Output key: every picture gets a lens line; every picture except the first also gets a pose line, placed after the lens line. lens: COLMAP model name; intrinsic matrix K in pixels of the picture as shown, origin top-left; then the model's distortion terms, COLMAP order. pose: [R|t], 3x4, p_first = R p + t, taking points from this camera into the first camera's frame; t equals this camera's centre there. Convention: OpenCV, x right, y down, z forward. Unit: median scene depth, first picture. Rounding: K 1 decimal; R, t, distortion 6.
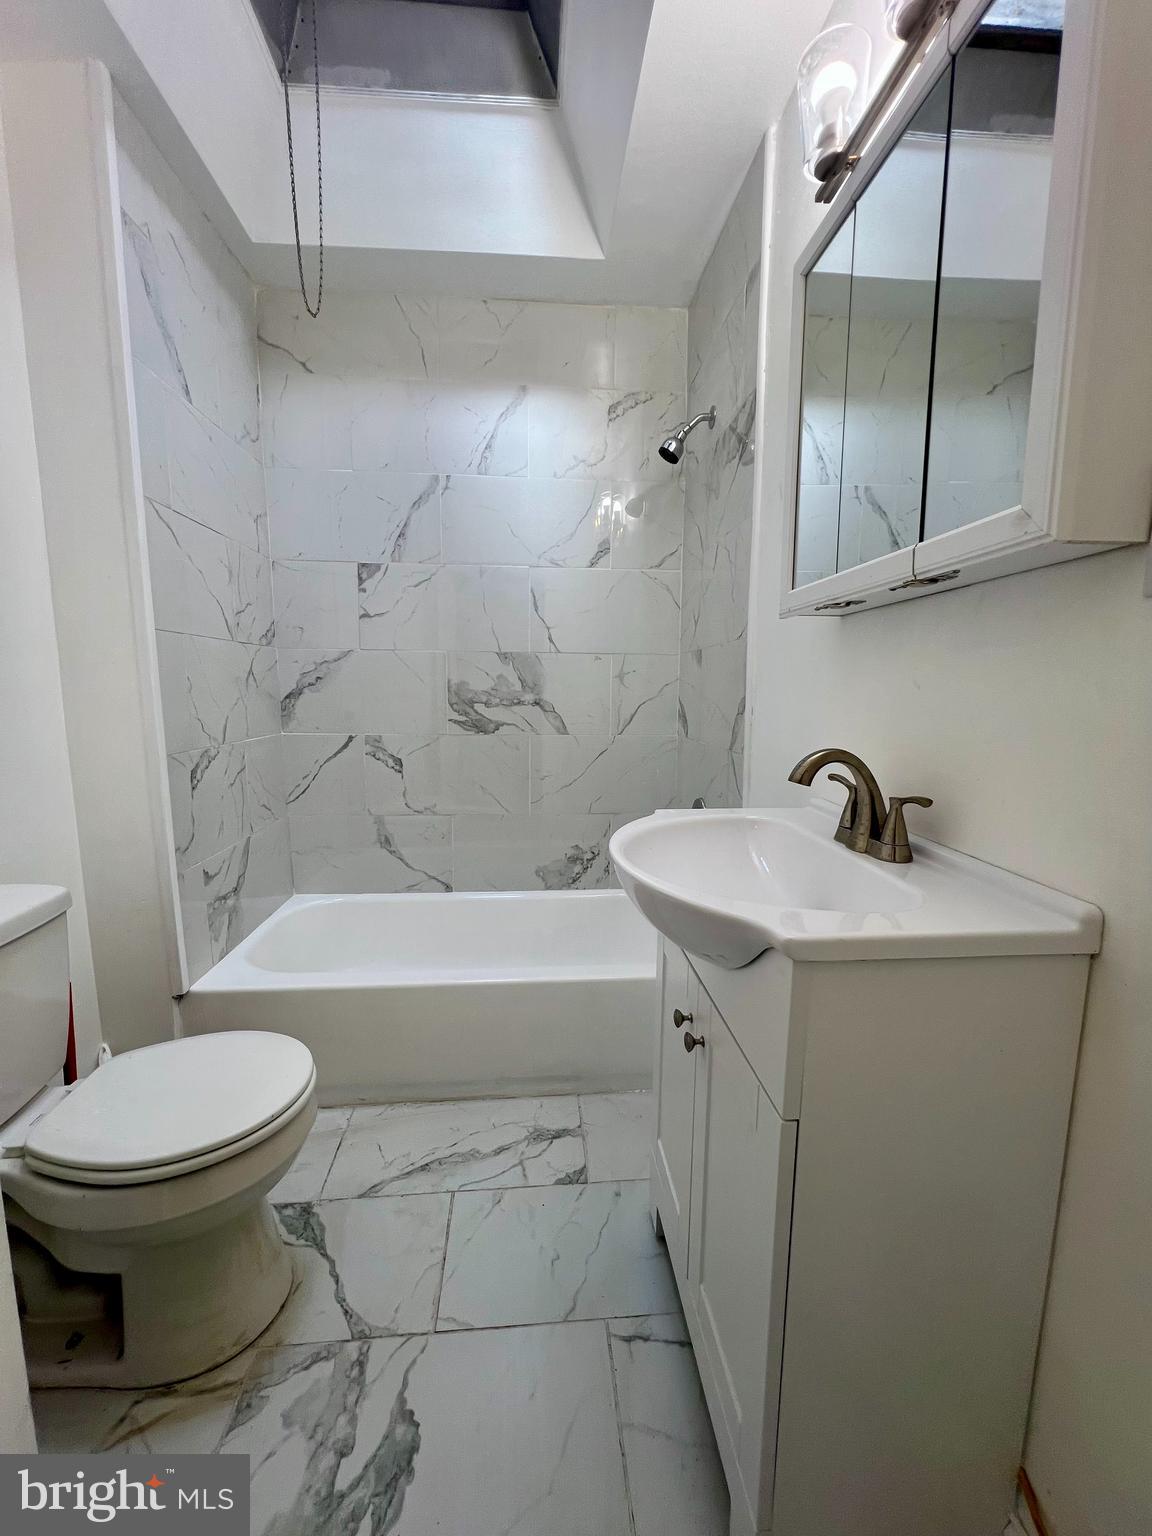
lens RADIAL K [[618.4, 0, 575.6], [0, 618.4, 769.1], [0, 0, 1]] dist [-0.007701, 0.002135]
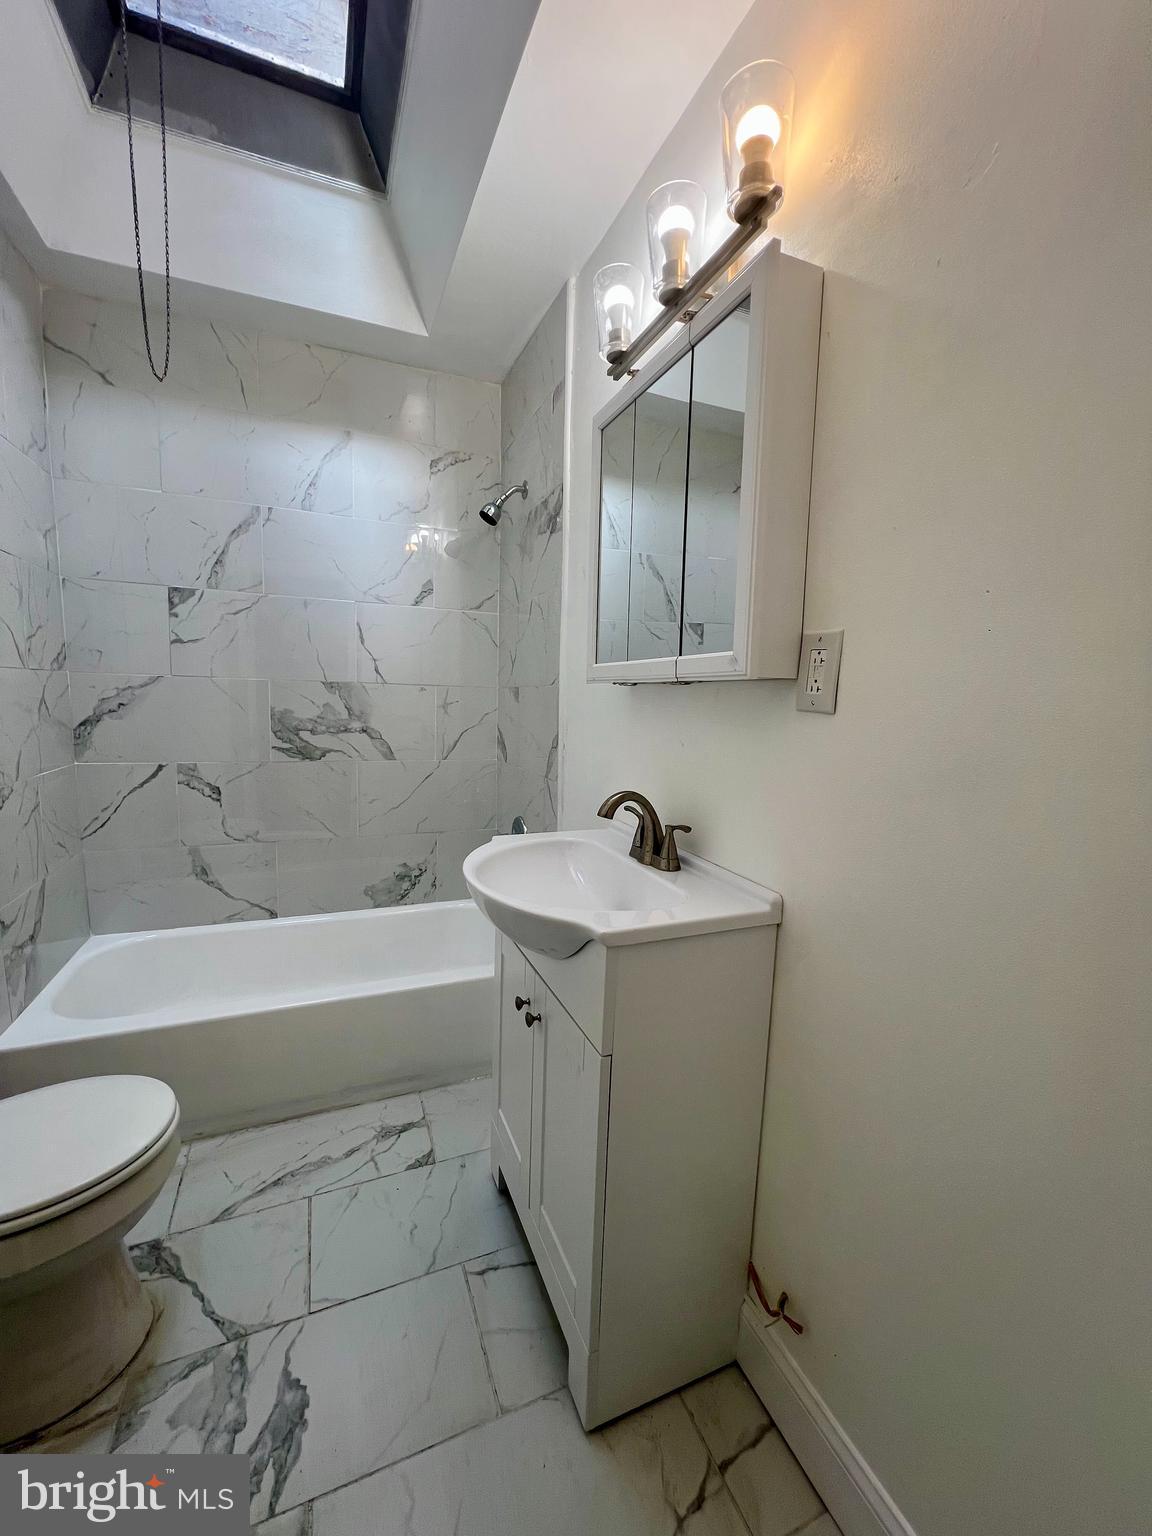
lens RADIAL K [[618.8, 0, 575.6], [0, 618.8, 769.9], [0, 0, 1]] dist [-0.014568, -0.000082]
pose [[0.950435, -0.018541, 0.310371, -0.051500], [0.019596, 0.999808, -0.000281, -0.035258], [-0.310307, 0.006349, 0.950615, -0.113981]]
